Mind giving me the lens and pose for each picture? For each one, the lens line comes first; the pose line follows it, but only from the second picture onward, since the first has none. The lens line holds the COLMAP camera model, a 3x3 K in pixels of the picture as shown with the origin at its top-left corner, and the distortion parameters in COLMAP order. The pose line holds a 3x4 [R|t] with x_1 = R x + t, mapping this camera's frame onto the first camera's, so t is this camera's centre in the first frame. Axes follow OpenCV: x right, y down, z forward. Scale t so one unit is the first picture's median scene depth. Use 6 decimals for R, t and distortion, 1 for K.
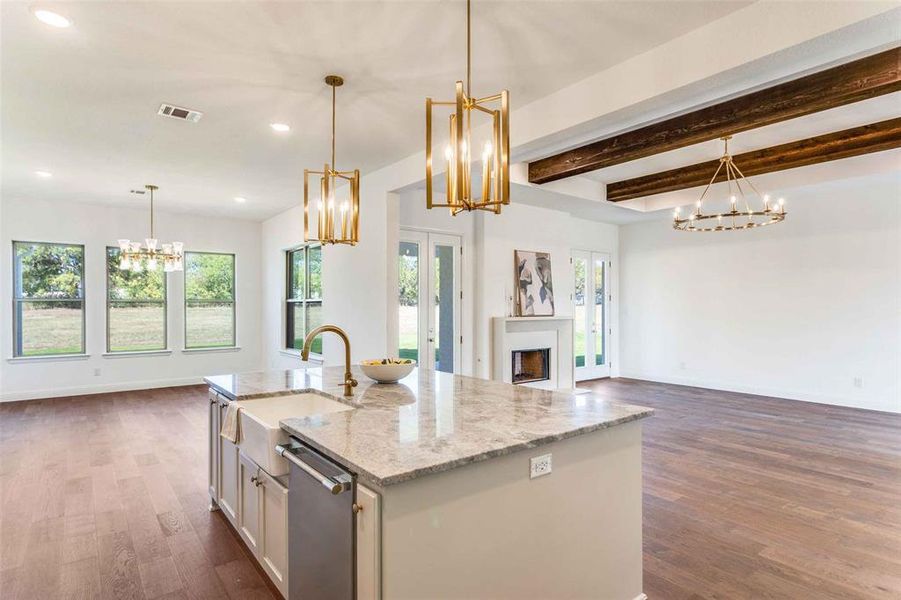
lens RADIAL K [[478.6, 0, 451.7], [0, 478.6, 316.6], [0, 0, 1]] dist [-0.001627, -0.000054]
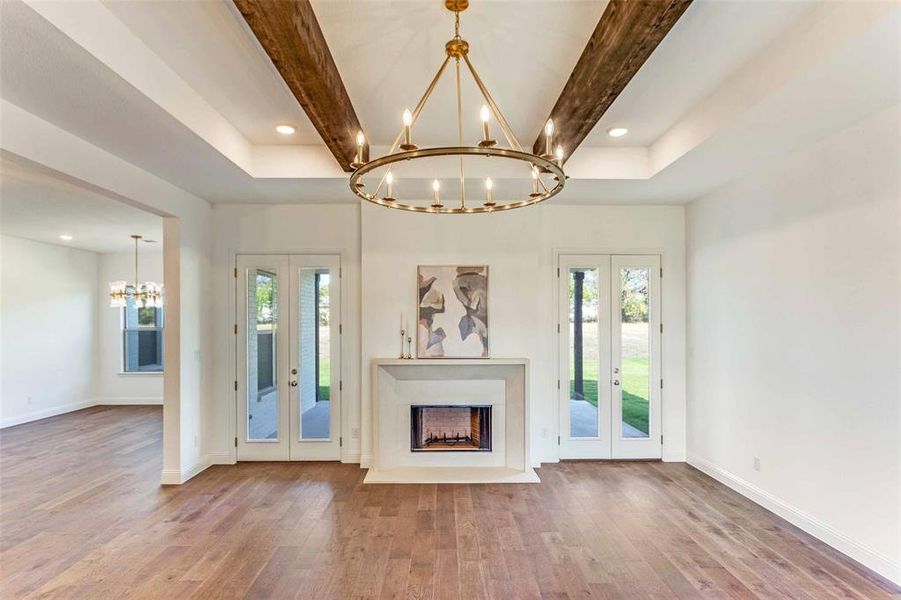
lens RADIAL K [[478.6, 0, 451.7], [0, 478.6, 316.6], [0, 0, 1]] dist [-0.001627, -0.000054]
pose [[0.800974, -0.005640, -0.598672, 0.590330], [-0.008849, 0.999735, -0.021259, -0.046589], [0.598633, 0.022326, 0.800712, 0.443942]]
